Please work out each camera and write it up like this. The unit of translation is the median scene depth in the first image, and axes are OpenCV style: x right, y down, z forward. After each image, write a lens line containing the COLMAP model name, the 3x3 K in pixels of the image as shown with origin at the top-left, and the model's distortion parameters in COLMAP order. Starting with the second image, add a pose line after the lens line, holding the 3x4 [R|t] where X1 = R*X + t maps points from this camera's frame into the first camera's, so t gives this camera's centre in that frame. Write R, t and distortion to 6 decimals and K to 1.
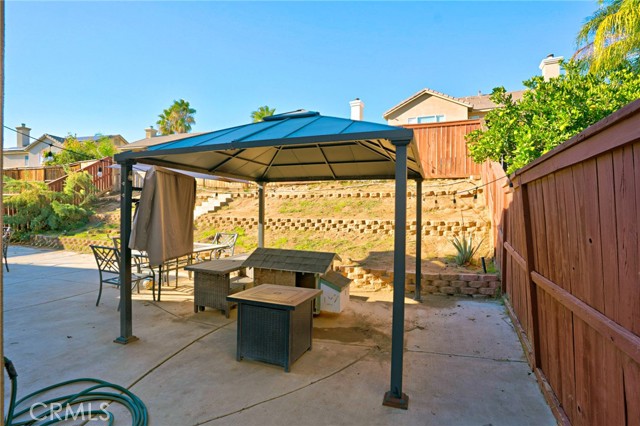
lens RADIAL K [[320.8, 0, 320.9], [0, 320.8, 209.9], [0, 0, 1]] dist [-0.029687, 0.005775]
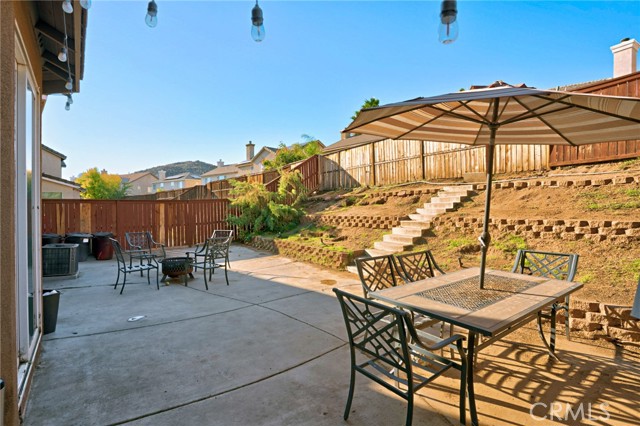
lens RADIAL K [[320.8, 0, 320.6], [0, 320.8, 210.3], [0, 0, 1]] dist [-0.029687, 0.005775]
pose [[0.852102, -0.011828, -0.523243, -0.192925], [0.012353, 0.999921, -0.002487, 0.003543], [0.523231, -0.004344, 0.852180, 0.232177]]
